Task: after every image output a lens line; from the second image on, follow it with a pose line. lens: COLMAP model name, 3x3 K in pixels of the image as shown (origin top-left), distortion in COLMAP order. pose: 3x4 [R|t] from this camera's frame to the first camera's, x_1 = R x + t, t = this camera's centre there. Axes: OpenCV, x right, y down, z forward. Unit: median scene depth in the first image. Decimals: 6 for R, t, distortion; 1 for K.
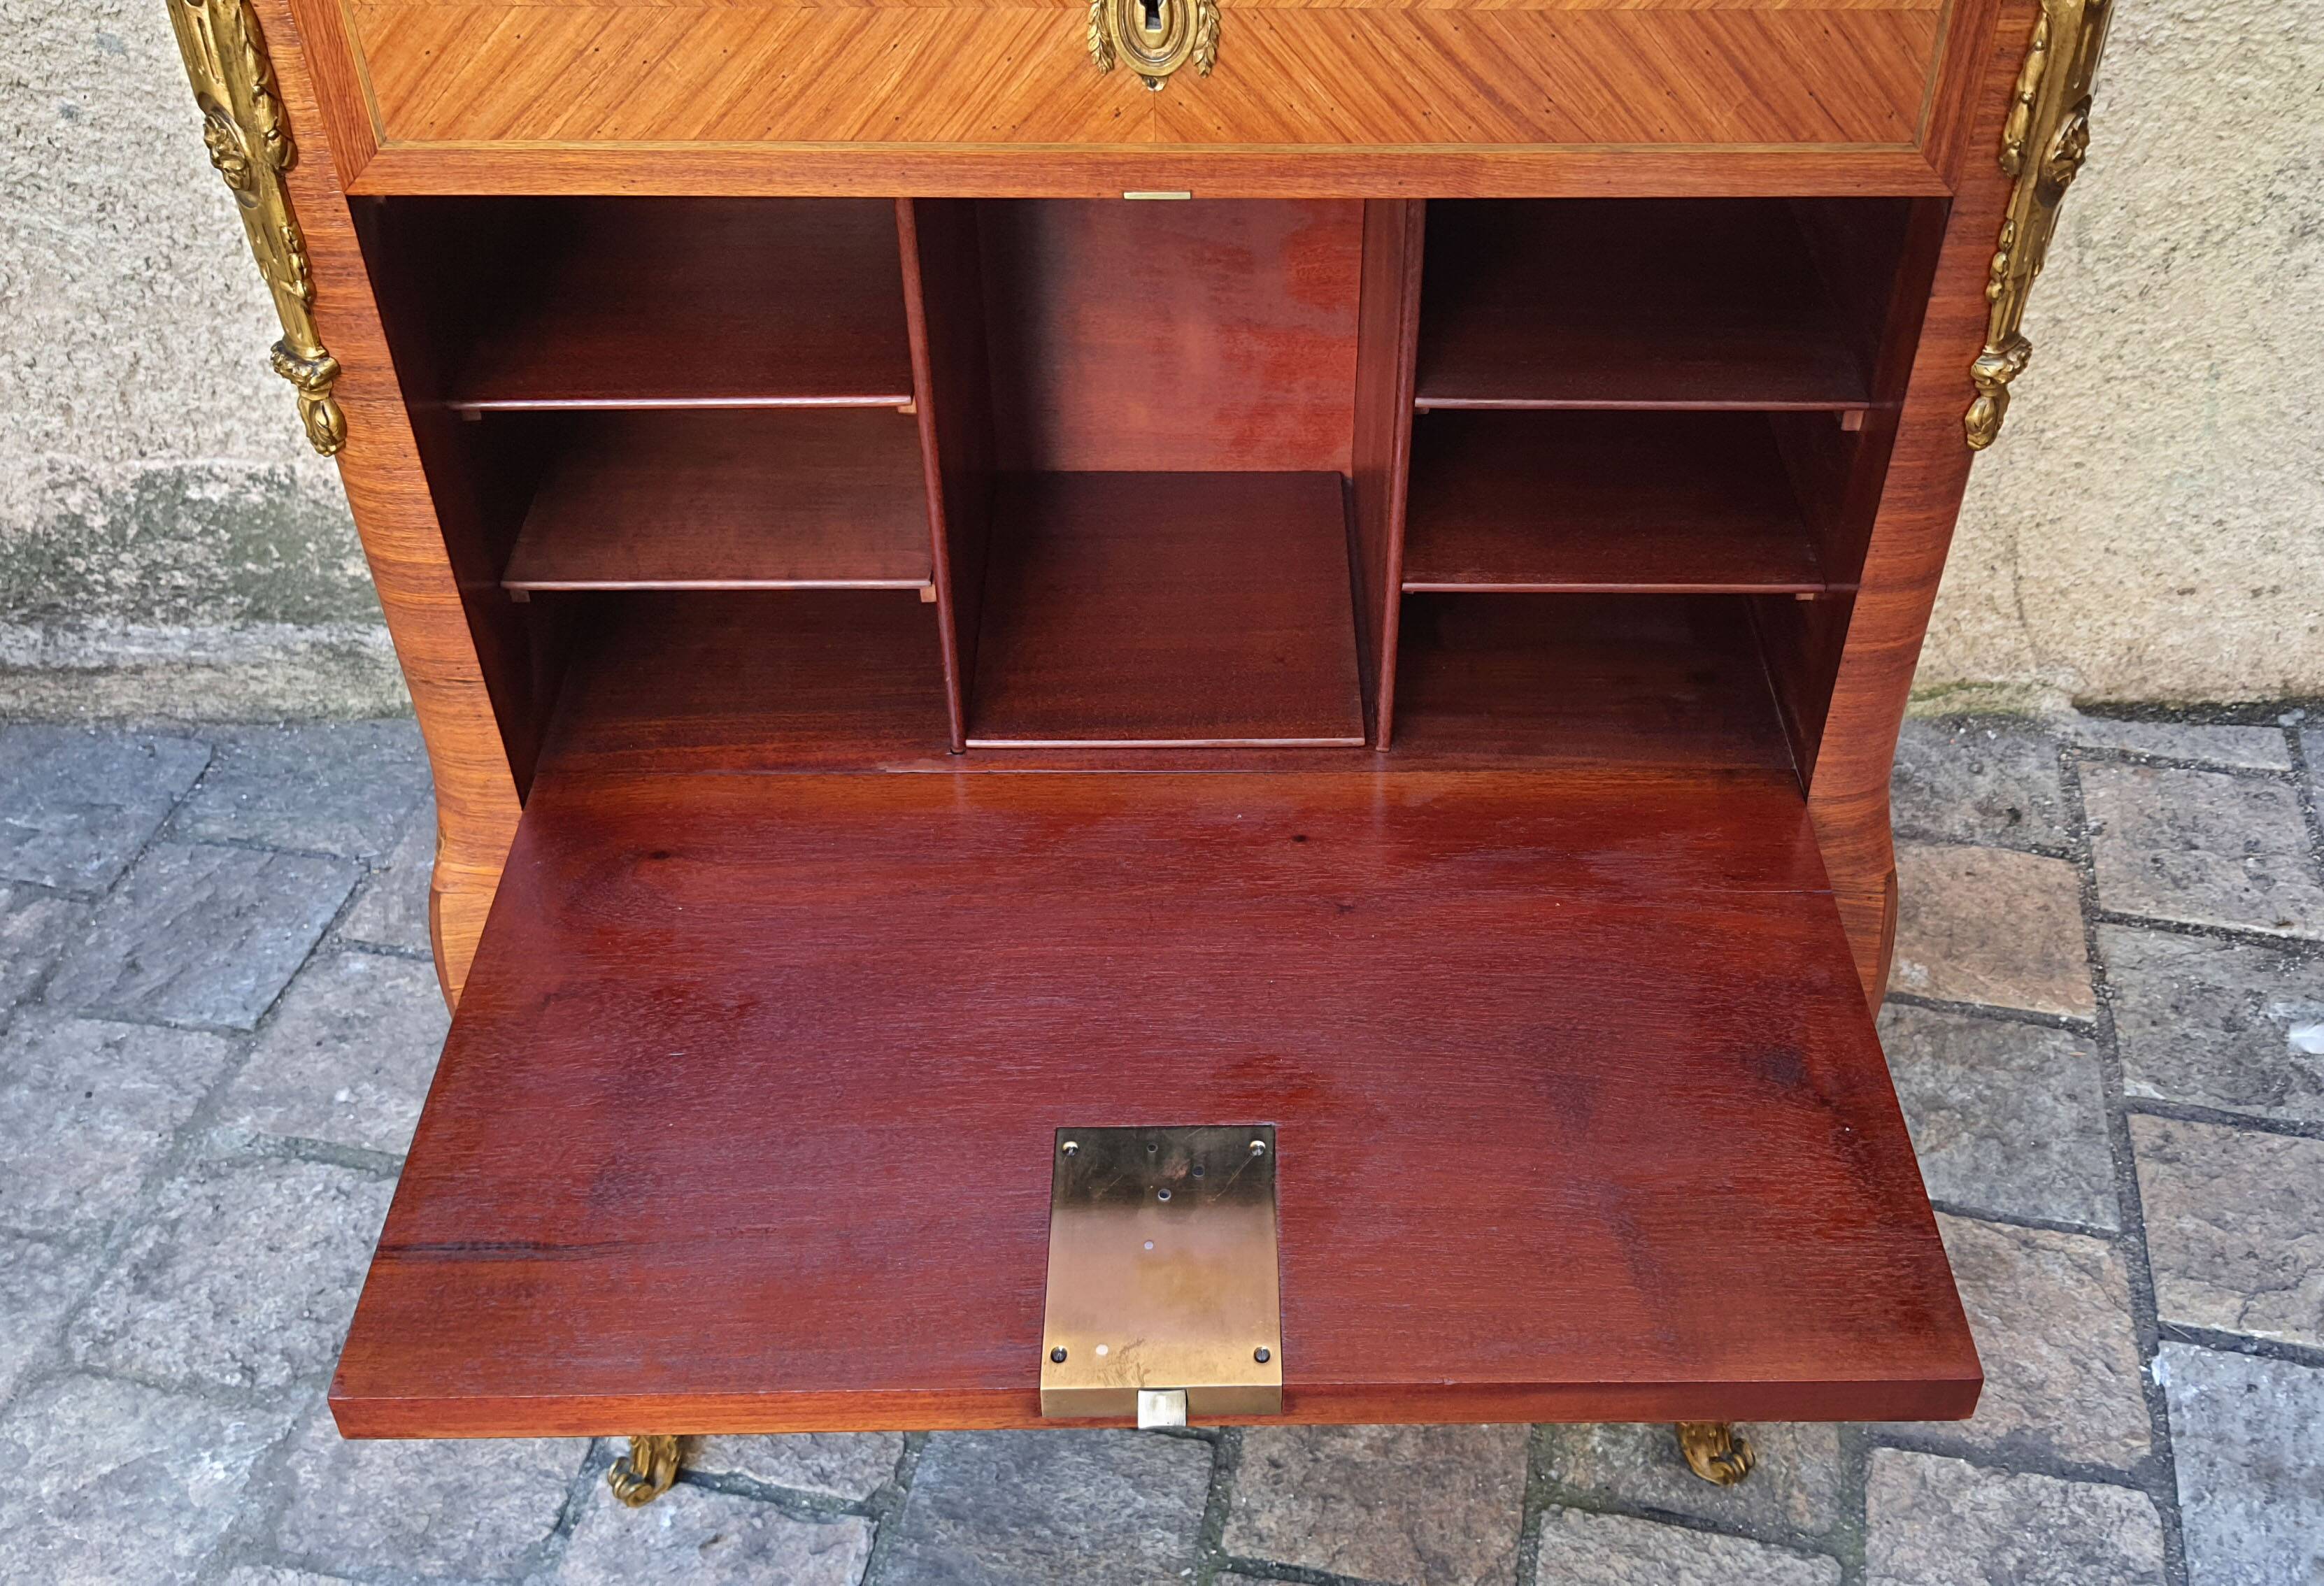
lens RADIAL K [[2213.8, 0, 1261.4], [0, 2213.8, 769.8], [0, 0, 1]] dist [0.074747, -0.155650]
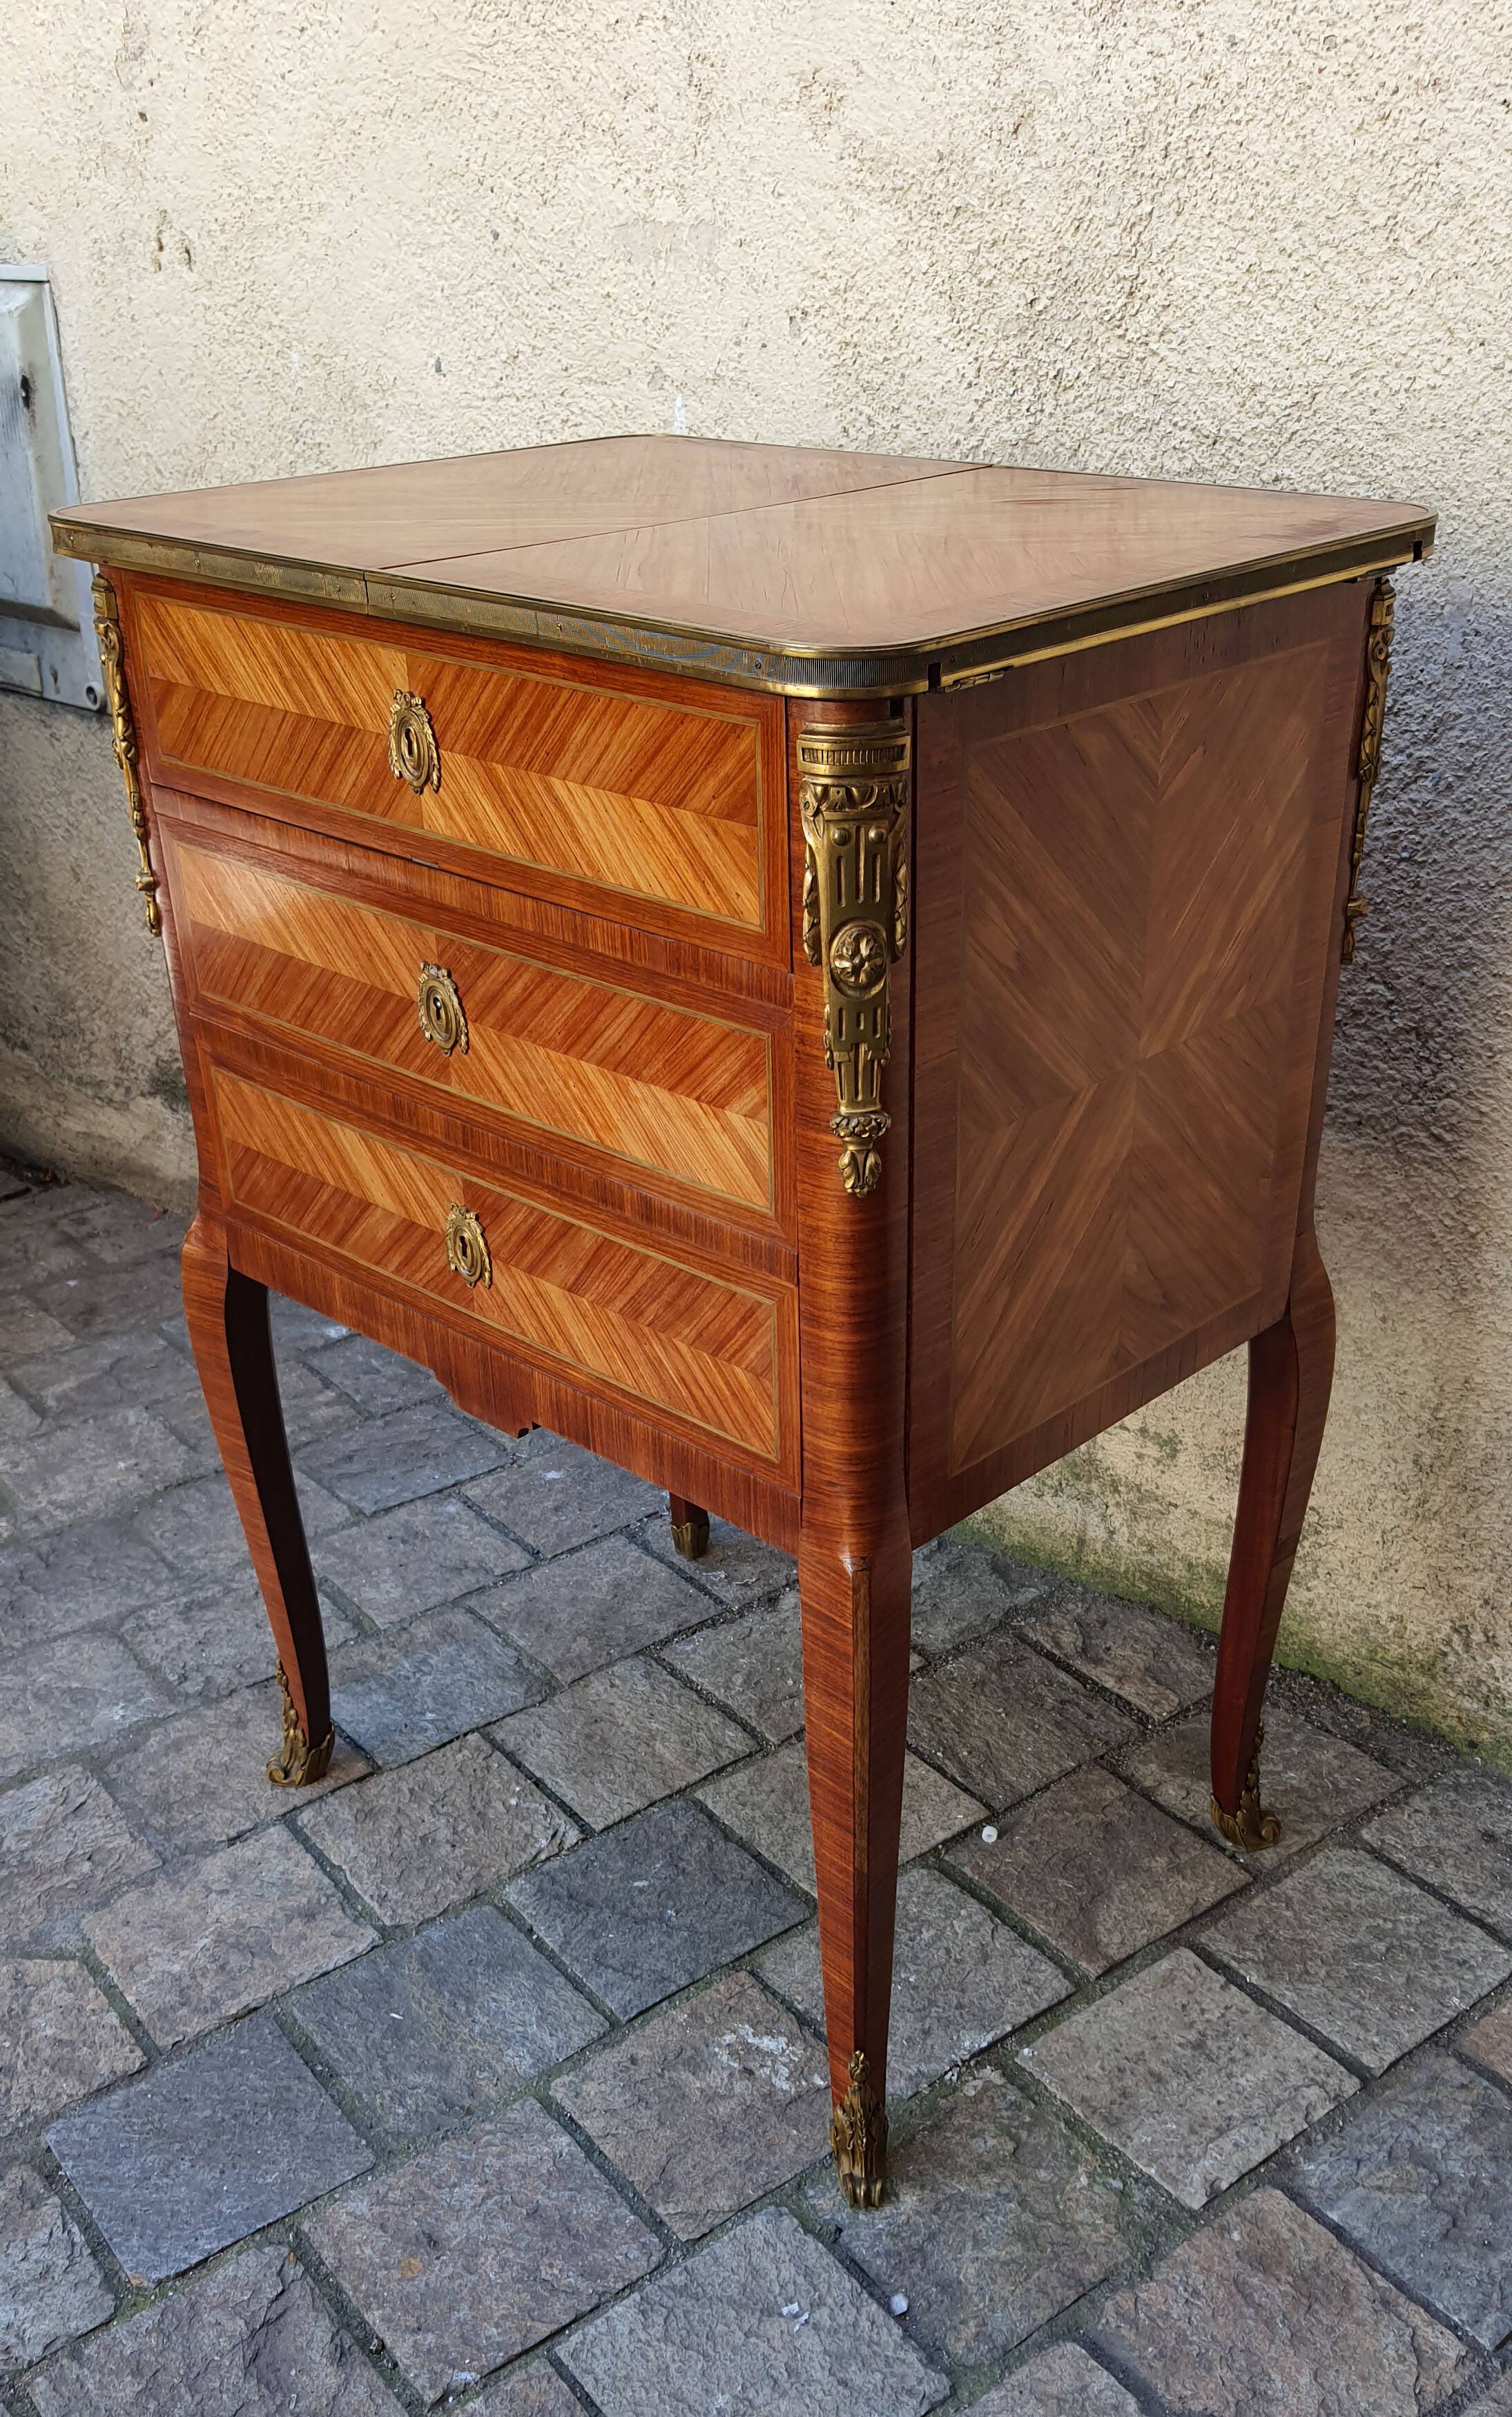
lens RADIAL K [[2179.0, 0, 799.0], [0, 2179.0, 1394.9], [0, 0, 1]] dist [0.084427, -0.154283]
pose [[0.750369, 0.301643, -0.588182, 0.536879], [-0.422276, 0.903321, -0.075457, 0.035996], [0.508556, 0.304996, 0.805201, -0.000277]]
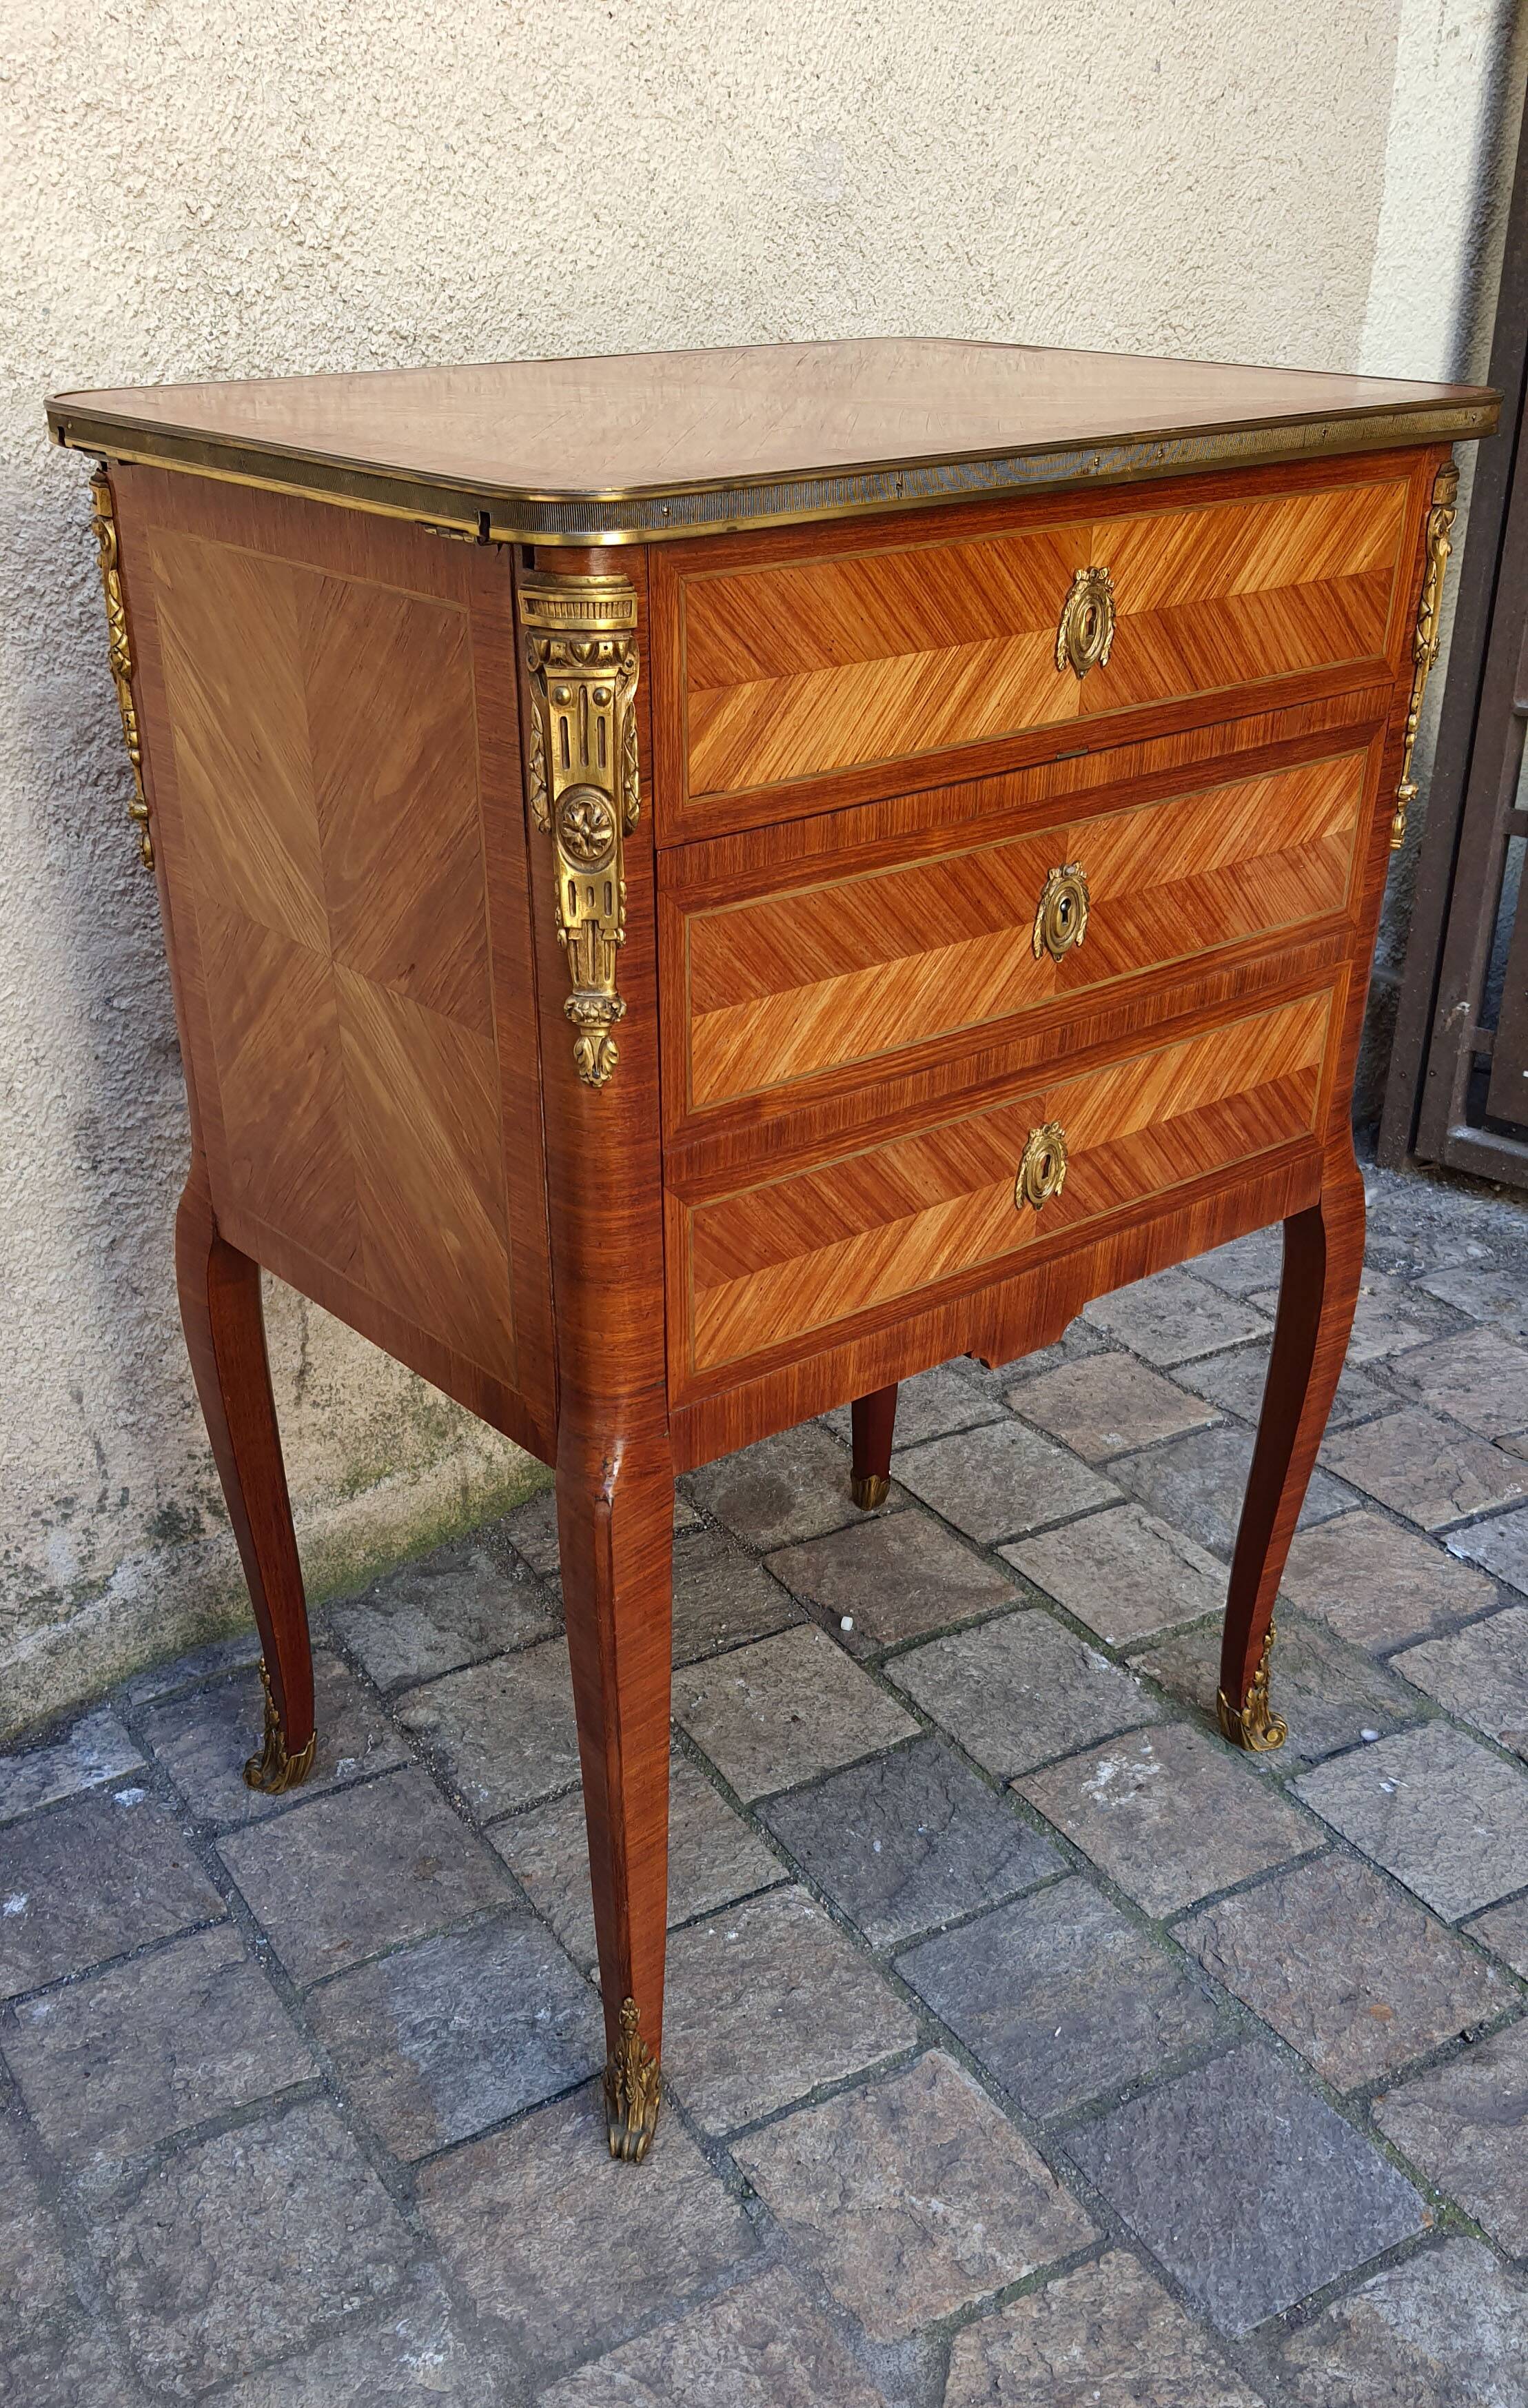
lens RADIAL K [[2171.1, 0, 749.0], [0, 2171.1, 1400.0], [0, 0, 1]] dist [0.086021, -0.148294]
pose [[0.749198, -0.341452, 0.567550, -0.627590], [0.452152, 0.889816, -0.061530, 0.051826], [-0.484006, 0.302717, 0.821036, 0.015013]]
